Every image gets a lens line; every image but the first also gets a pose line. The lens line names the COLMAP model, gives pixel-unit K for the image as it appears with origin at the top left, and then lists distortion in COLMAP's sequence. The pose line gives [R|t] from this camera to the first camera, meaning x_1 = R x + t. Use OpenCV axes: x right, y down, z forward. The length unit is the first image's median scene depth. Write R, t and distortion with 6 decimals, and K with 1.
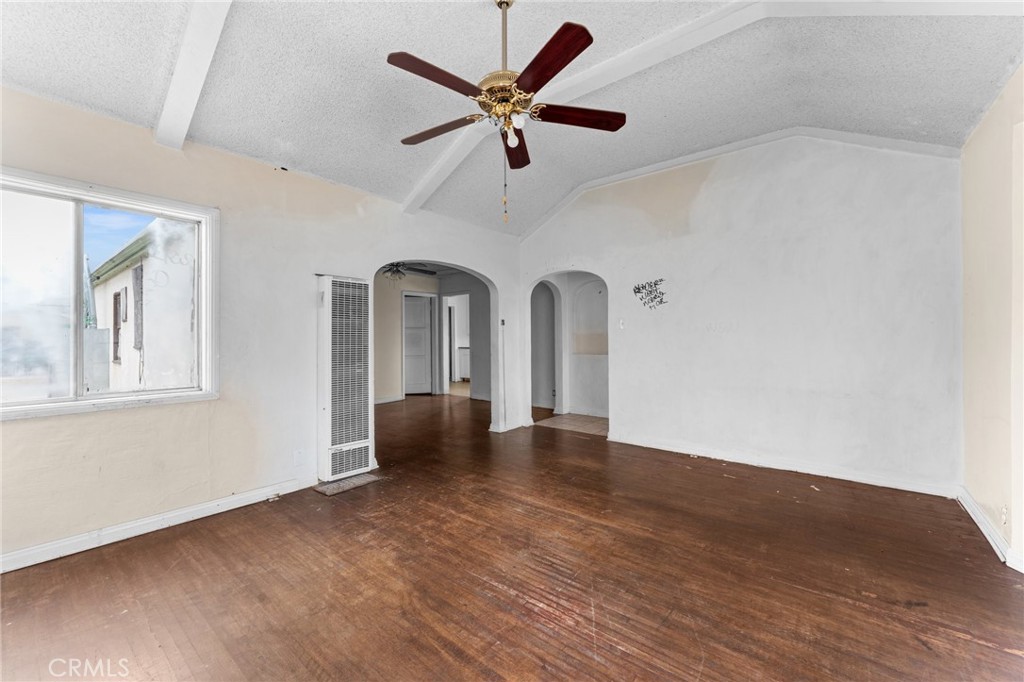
lens RADIAL K [[414.6, 0, 510.6], [0, 414.6, 332.5], [0, 0, 1]] dist [0.000067, 0.000064]
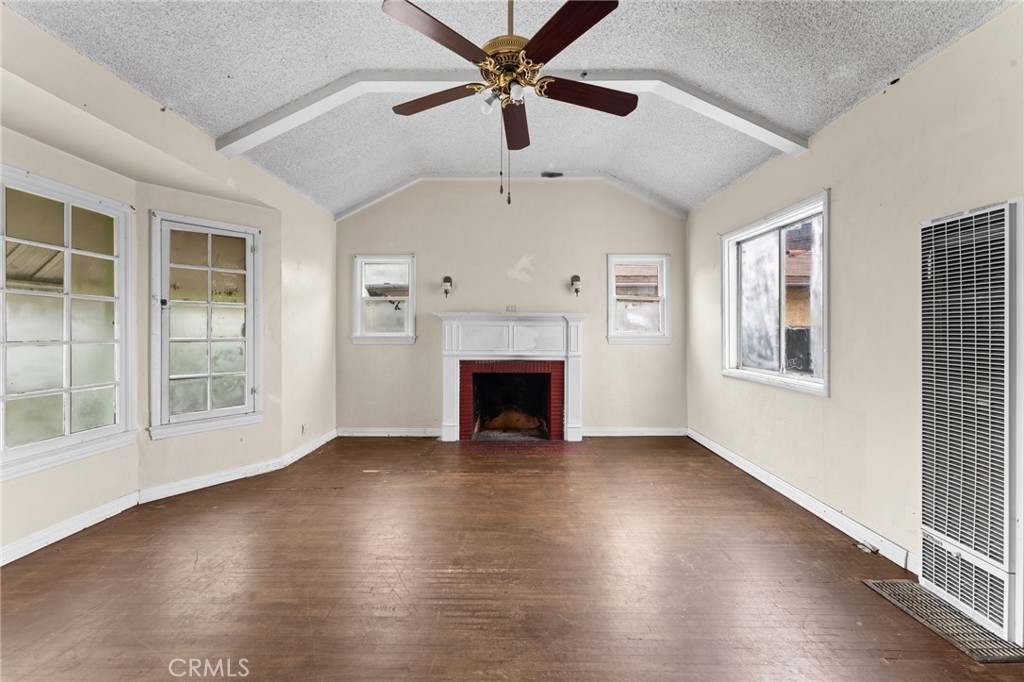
lens RADIAL K [[414.6, 0, 510.6], [0, 414.6, 332.5], [0, 0, 1]] dist [0.000067, 0.000064]
pose [[-0.778346, 0.007034, -0.627796, 0.535407], [0.009548, 0.999954, -0.000634, 0.014037], [0.627762, -0.006488, -0.778378, 1.647694]]
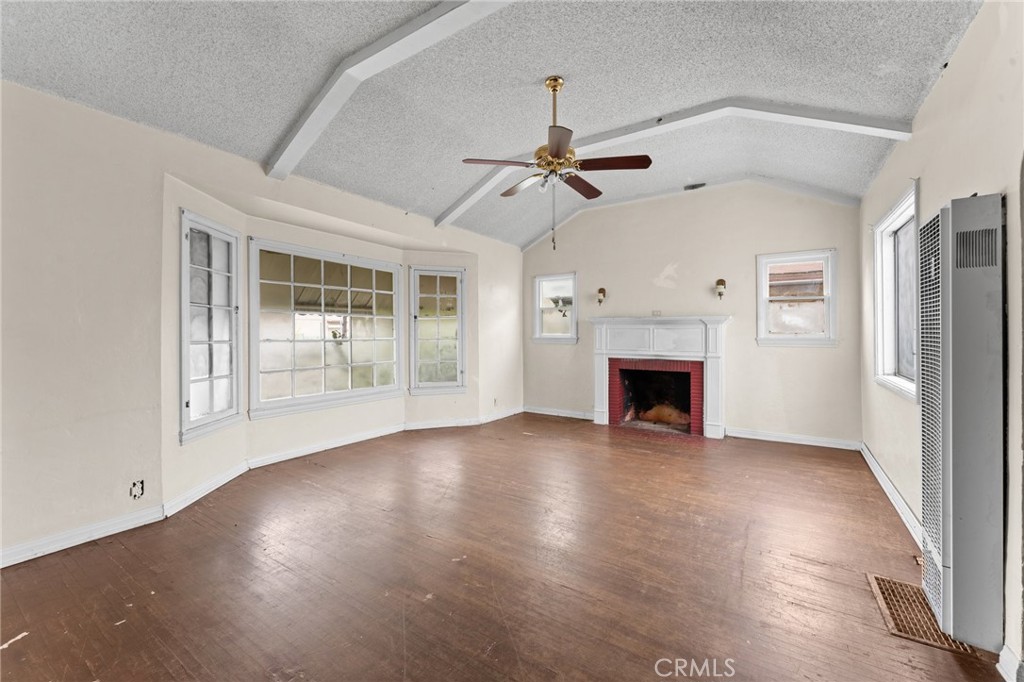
lens RADIAL K [[412.7, 0, 512.0], [0, 412.7, 341.0], [0, 0, 1]] dist [-0.000845, -0.000075]
pose [[-0.994794, 0.008183, -0.101575, 0.264453], [0.007318, 0.999934, 0.008891, 0.021987], [0.101641, 0.008101, -0.994788, 2.263857]]
